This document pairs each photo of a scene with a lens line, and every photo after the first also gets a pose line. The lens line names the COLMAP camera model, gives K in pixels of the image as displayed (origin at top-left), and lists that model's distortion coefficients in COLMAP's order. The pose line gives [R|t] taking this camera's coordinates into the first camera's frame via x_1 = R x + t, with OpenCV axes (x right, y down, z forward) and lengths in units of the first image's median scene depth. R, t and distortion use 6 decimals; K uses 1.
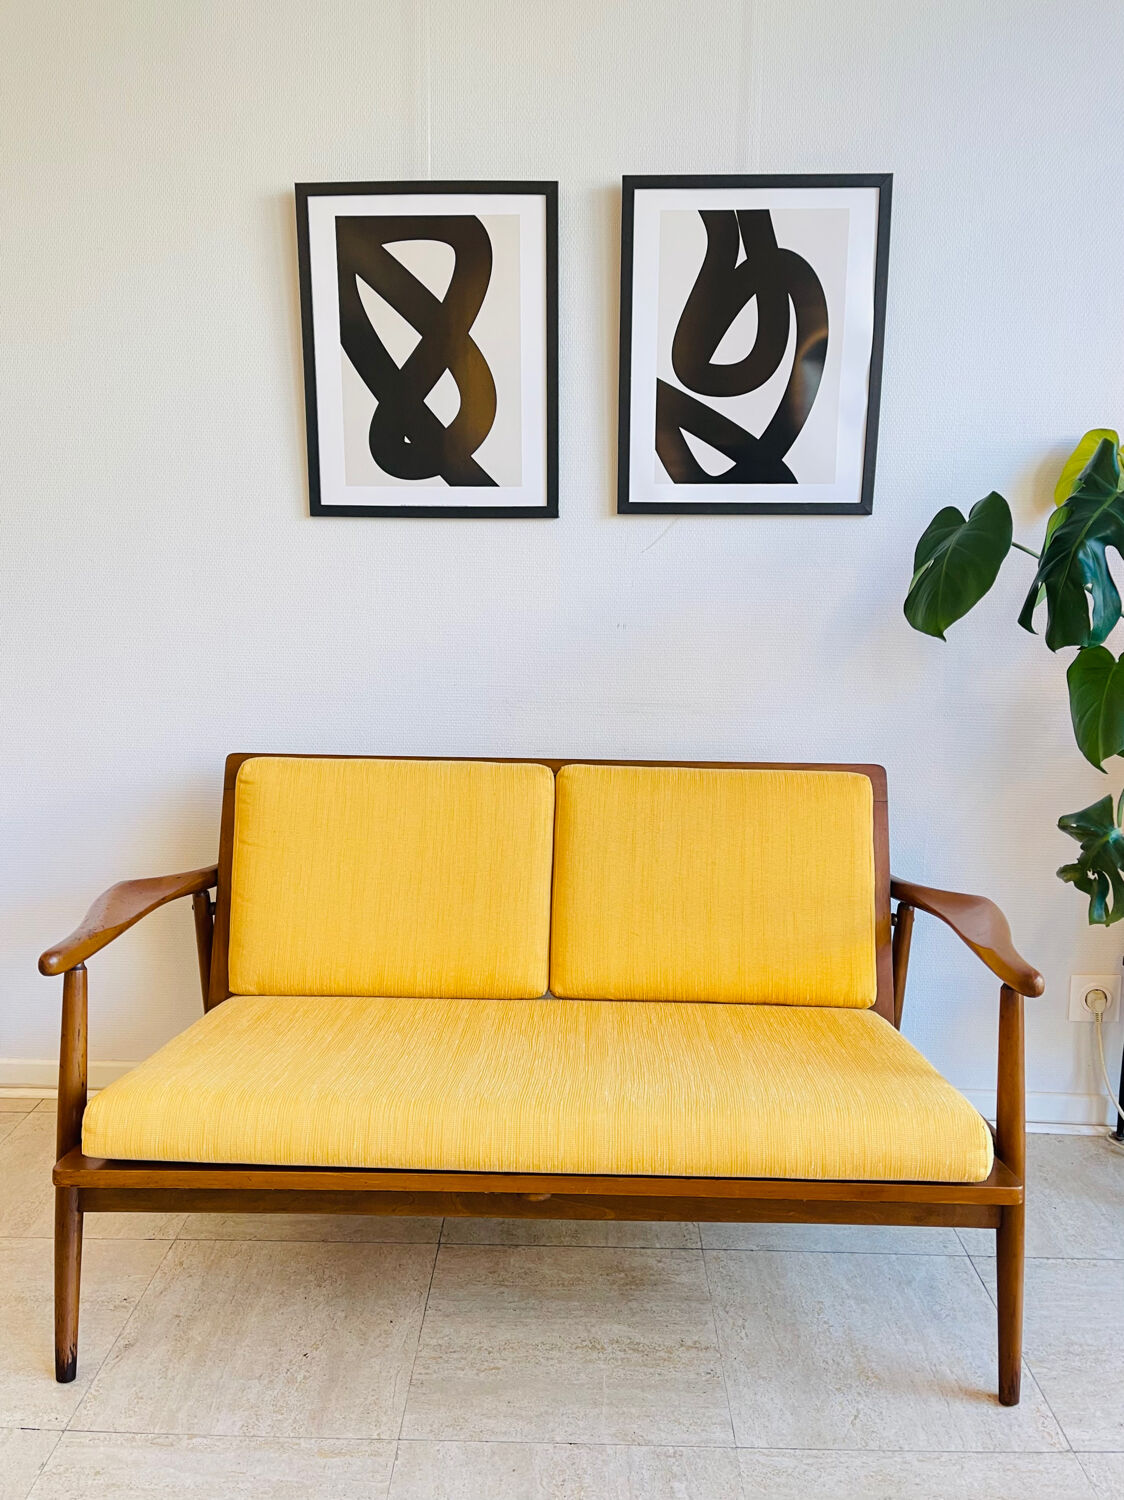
lens RADIAL K [[1193.7, 0, 562.0], [0, 1193.7, 750.0], [0, 0, 1]] dist [0.076735, -0.120348]
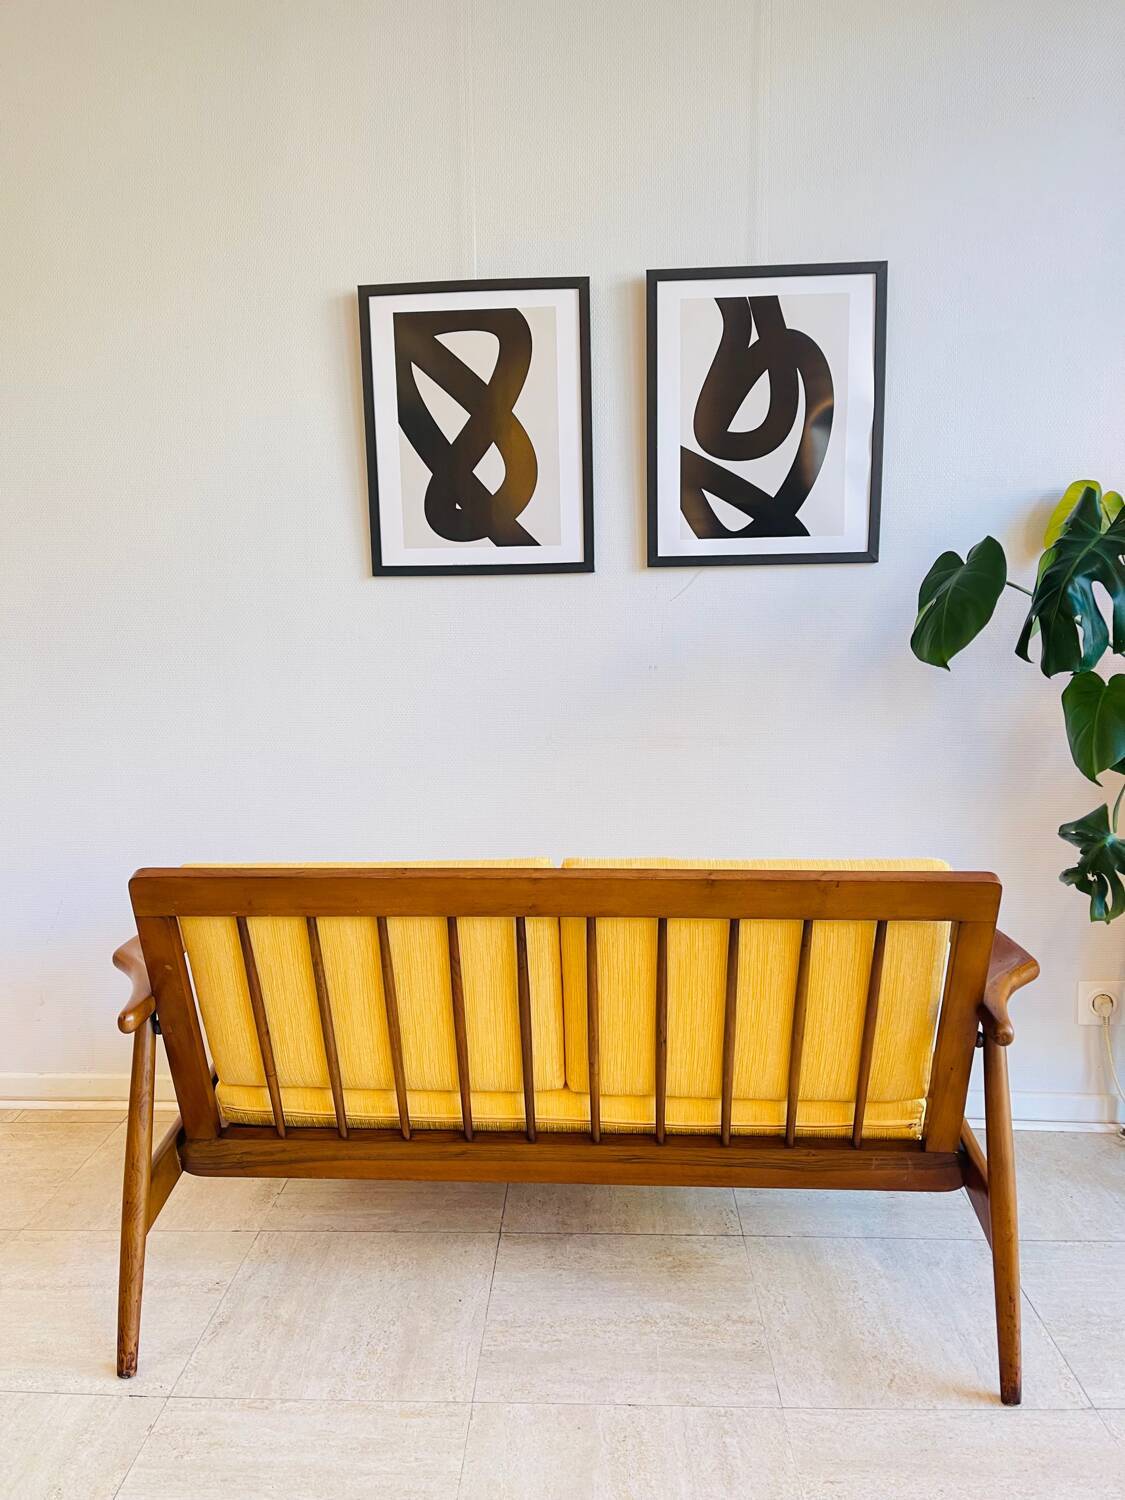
lens RADIAL K [[1128.0, 0, 557.3], [0, 1128.0, 748.3], [0, 0, 1]] dist [0.079126, -0.118695]
pose [[0.999504, -0.019285, -0.024878, -0.016860], [0.018010, 0.998564, -0.050460, 0.025973], [0.025815, 0.049987, 0.998416, -0.049666]]
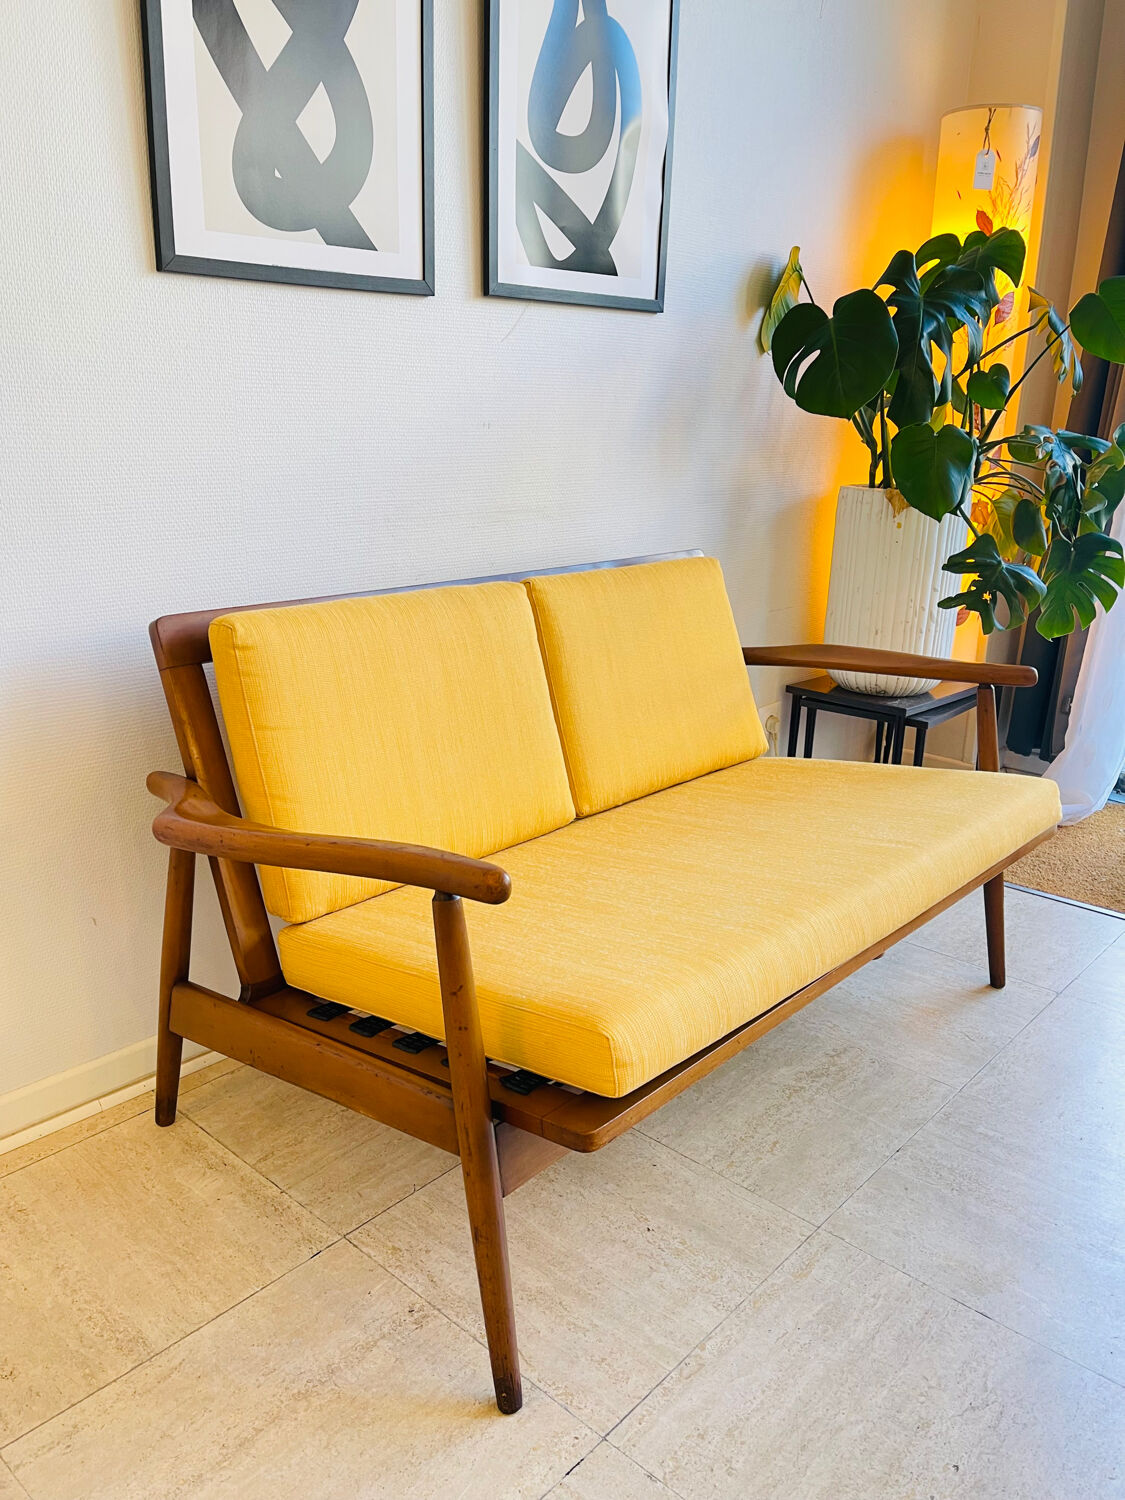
lens RADIAL K [[1143.7, 0, 558.2], [0, 1143.7, 756.0], [0, 0, 1]] dist [0.080584, -0.125701]
pose [[0.658062, -0.220618, 0.719918, -0.713509], [0.122777, 0.974756, 0.186485, -0.017489], [-0.742886, -0.034329, 0.668537, 0.423526]]
